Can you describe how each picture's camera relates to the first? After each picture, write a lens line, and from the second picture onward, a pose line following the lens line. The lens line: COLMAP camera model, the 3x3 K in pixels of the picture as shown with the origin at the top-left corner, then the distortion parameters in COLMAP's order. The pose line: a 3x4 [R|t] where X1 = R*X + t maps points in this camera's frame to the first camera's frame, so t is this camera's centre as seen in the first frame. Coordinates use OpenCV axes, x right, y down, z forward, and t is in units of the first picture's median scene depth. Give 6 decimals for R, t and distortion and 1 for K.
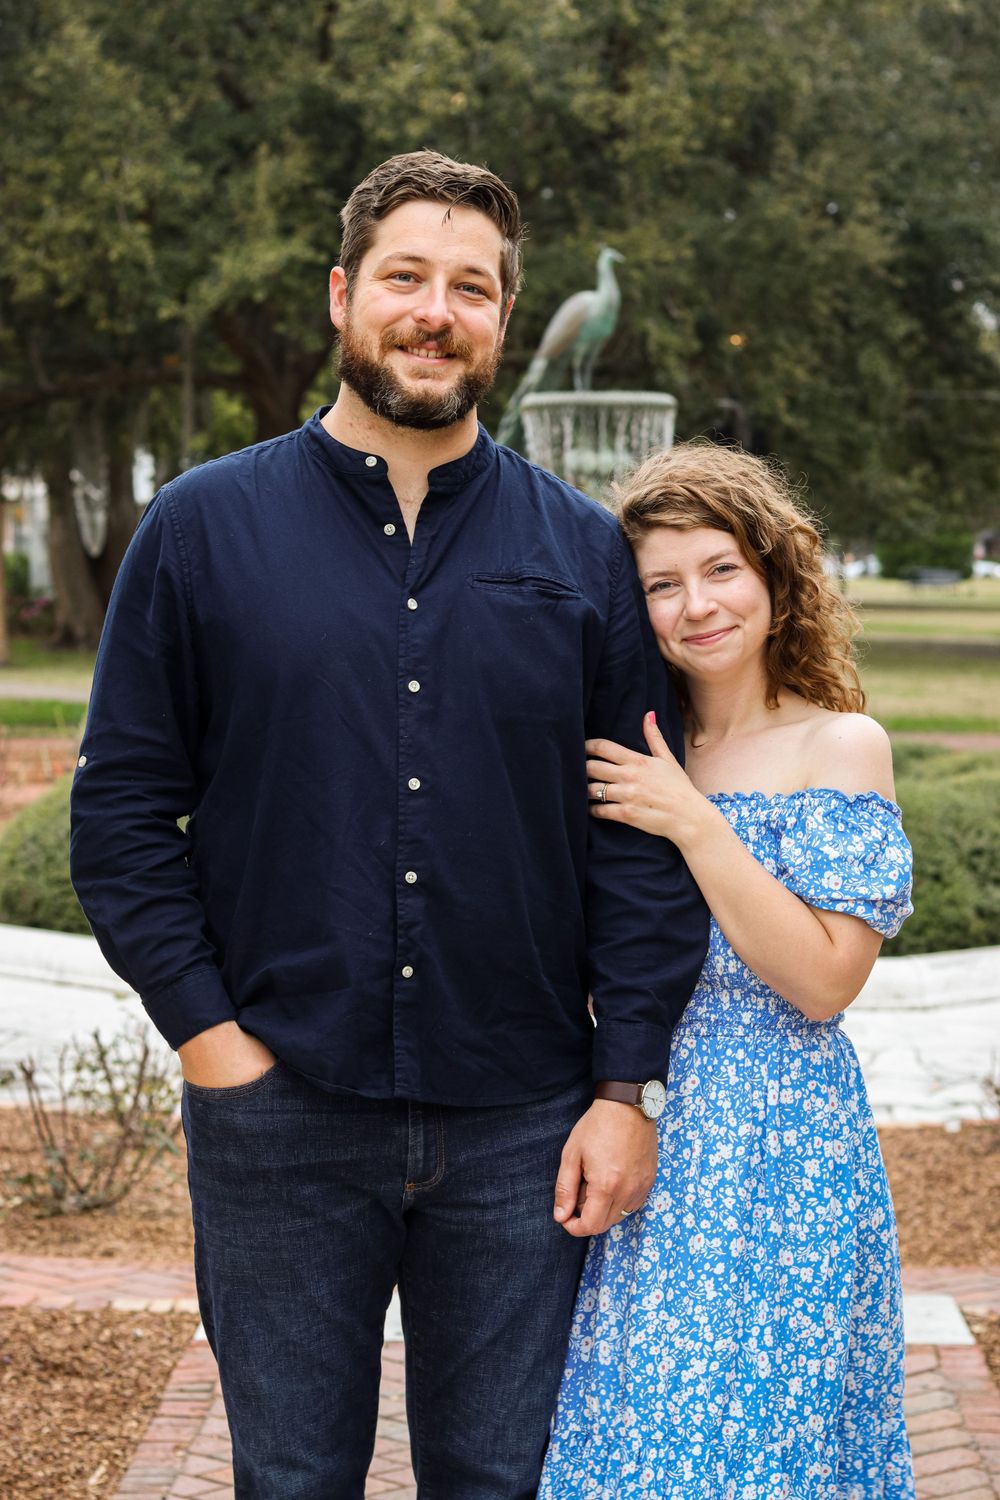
lens RADIAL K [[3588.4, 0, 500.0], [0, 3588.4, 750.0], [0, 0, 1]] dist [-0.053746, -0.453024]
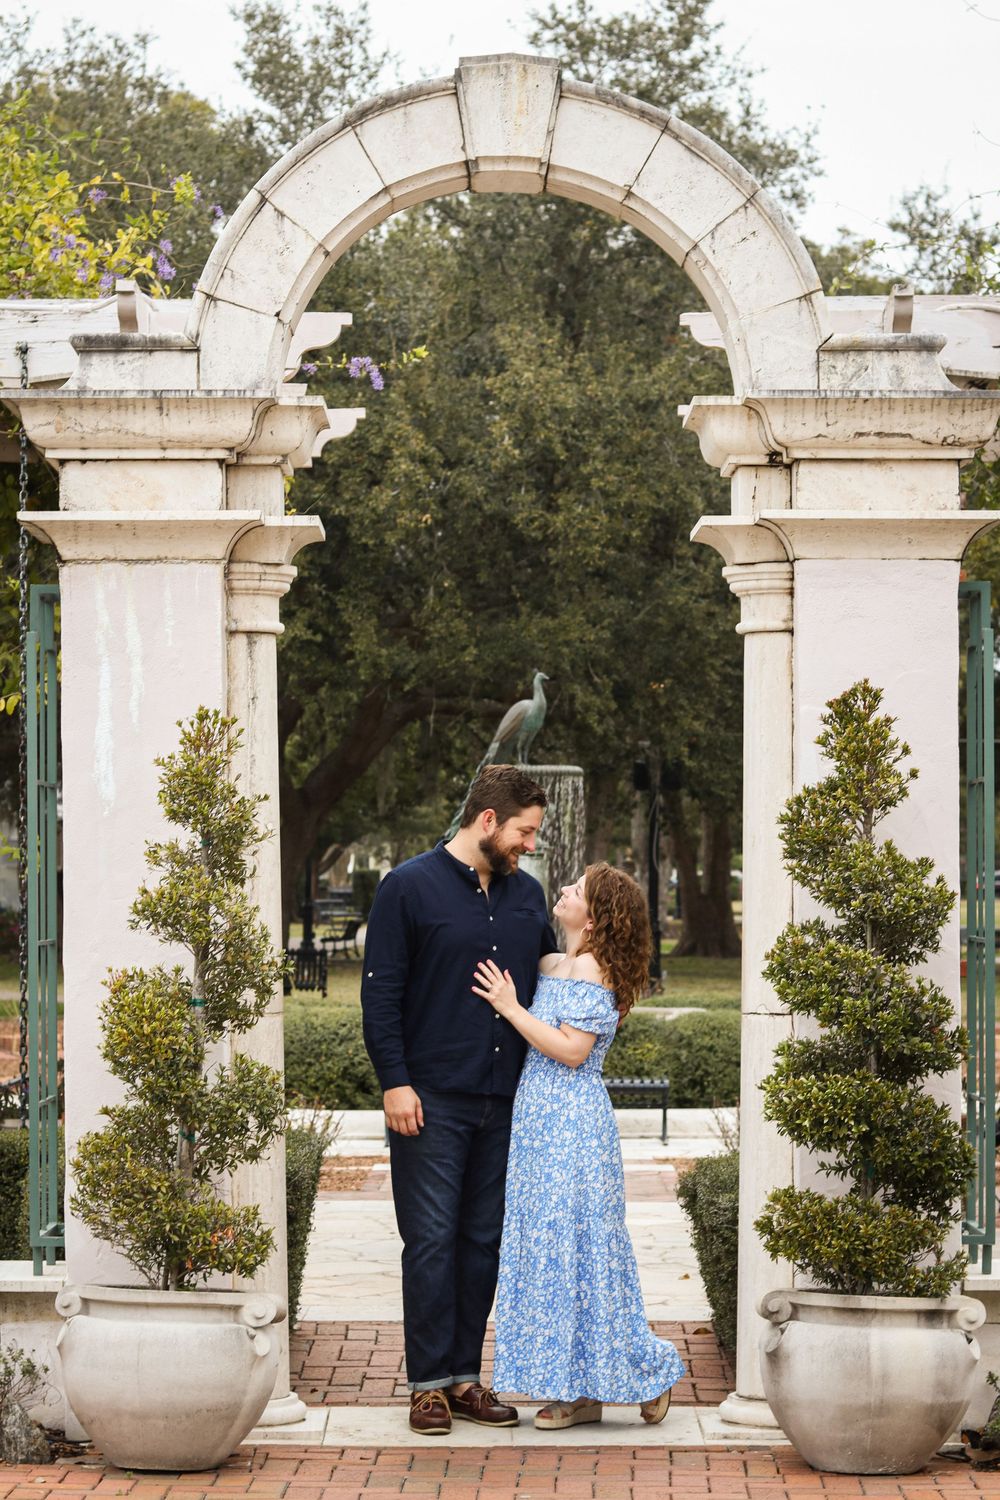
lens RADIAL K [[3698.4, 0, 501.3], [0, 3698.4, 693.5], [0, 0, 1]] dist [-0.075681, -0.087742]
pose [[0.999859, 0.000606, 0.016782, -0.013017], [0.001131, 0.994652, -0.103280, 0.034377], [-0.016755, 0.103285, 0.994511, -0.586717]]
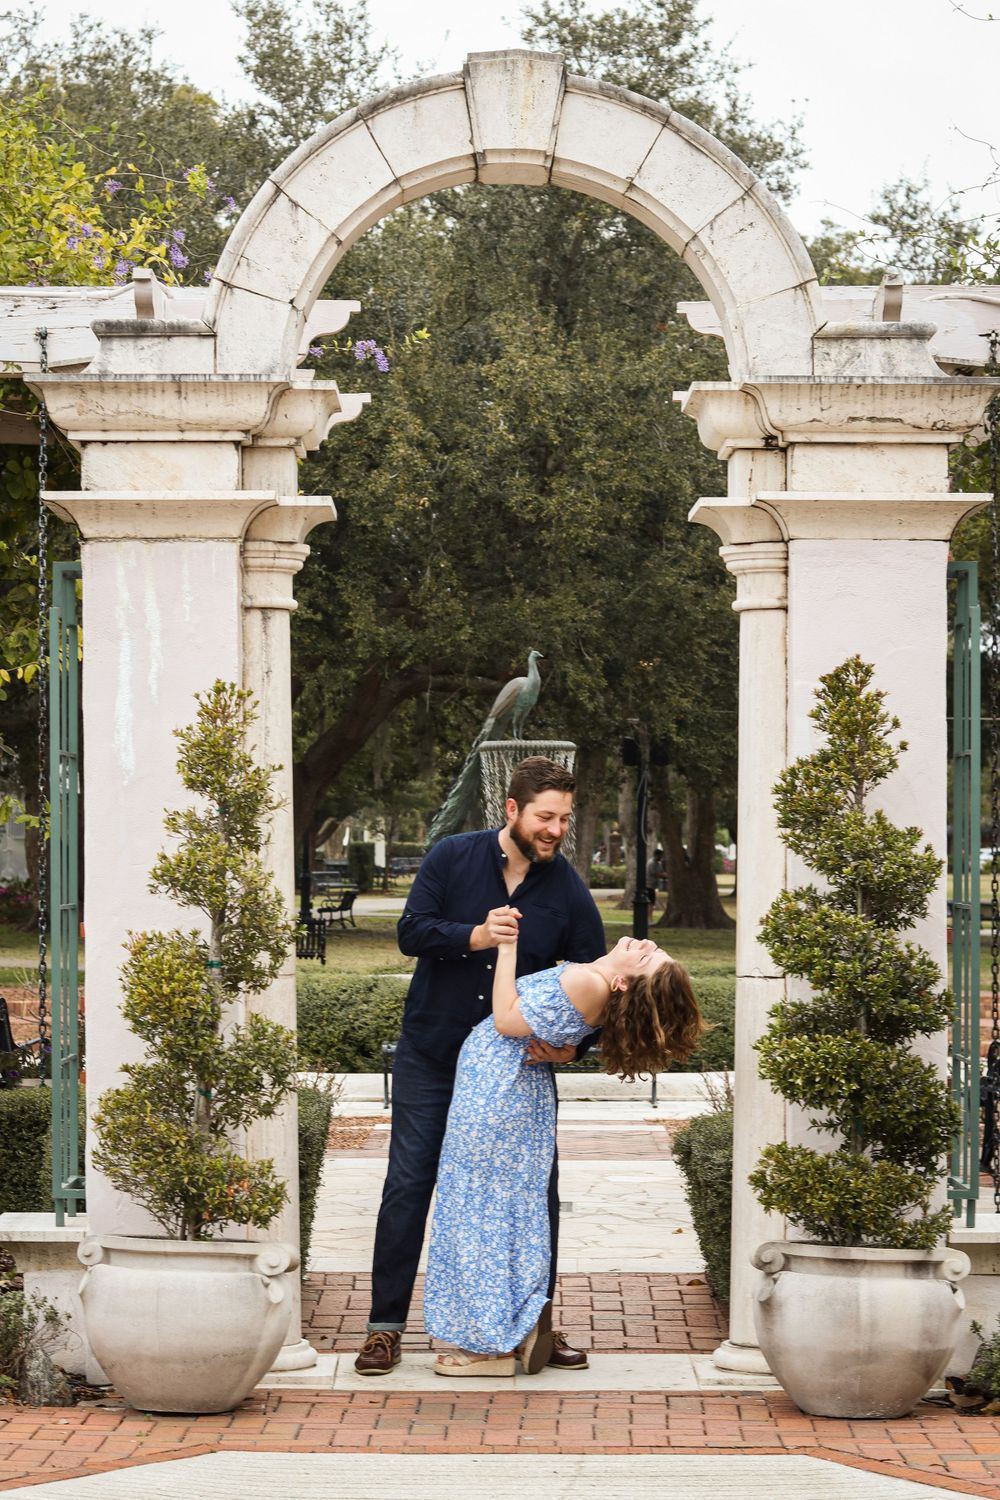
lens RADIAL K [[3588.4, 0, 500.0], [0, 3588.4, 750.0], [0, 0, 1]] dist [-0.053746, -0.453024]
pose [[0.999820, 0.002743, 0.018795, -0.014856], [-0.001199, 0.996662, -0.081634, 0.035276], [-0.018956, 0.081597, 0.996485, -0.590240]]
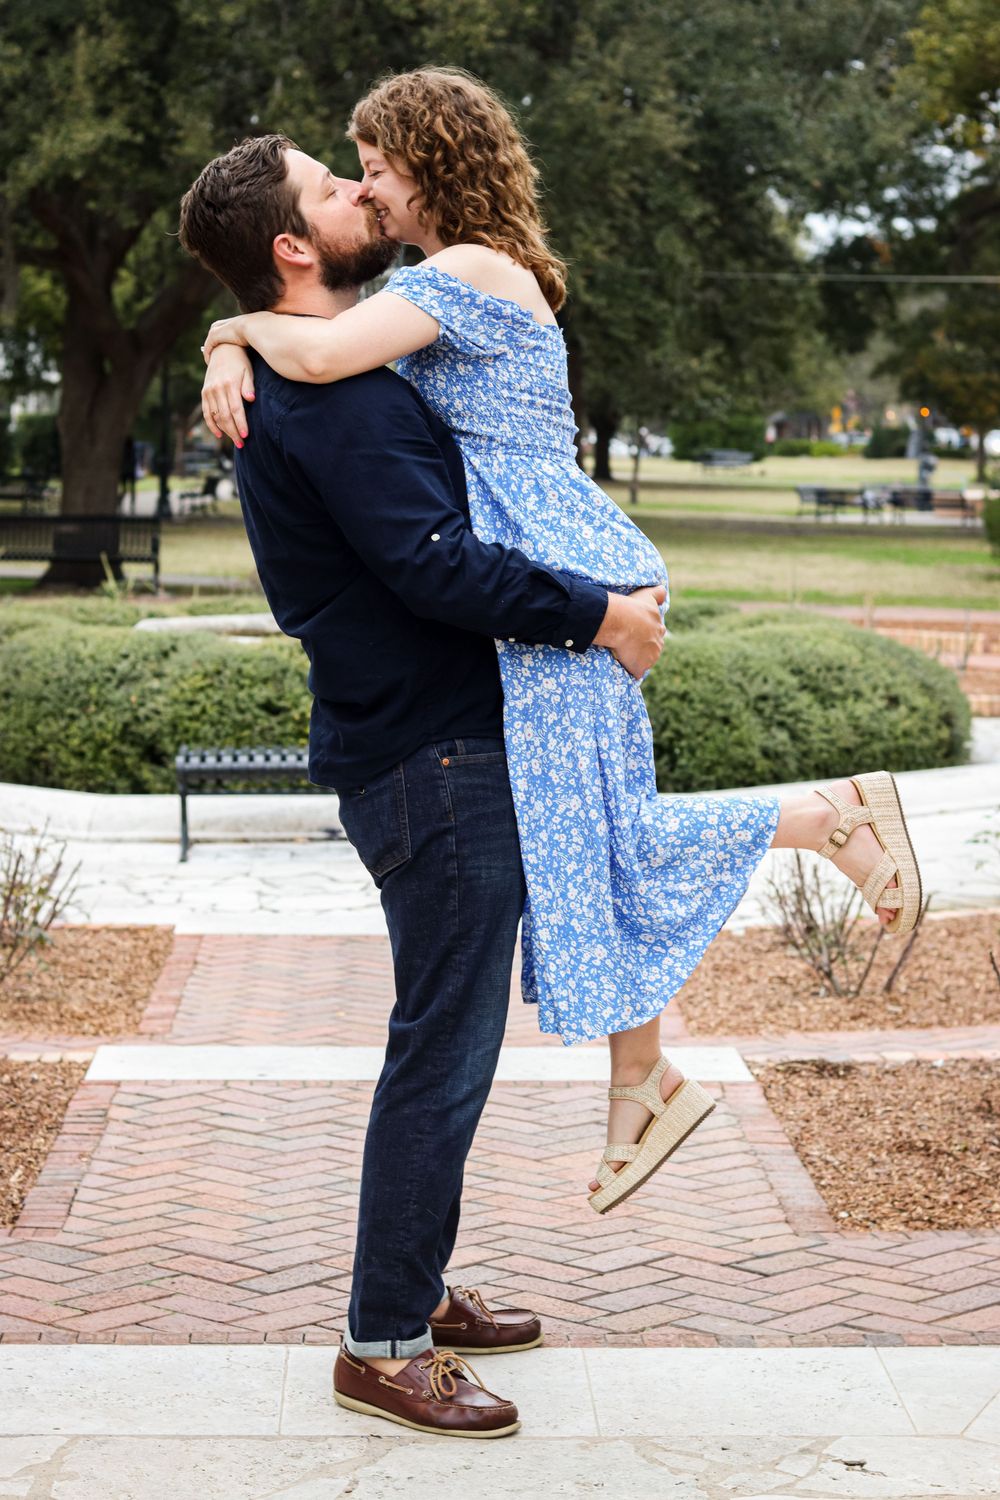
lens RADIAL K [[3529.1, 0, 500.0], [0, 3529.1, 750.0], [0, 0, 1]] dist [-0.048027, -0.285385]
pose [[0.998380, 0.001685, 0.056877, -0.005611], [-0.003693, 0.999373, 0.035225, 0.005909], [-0.056782, -0.035378, 0.997760, -0.049447]]
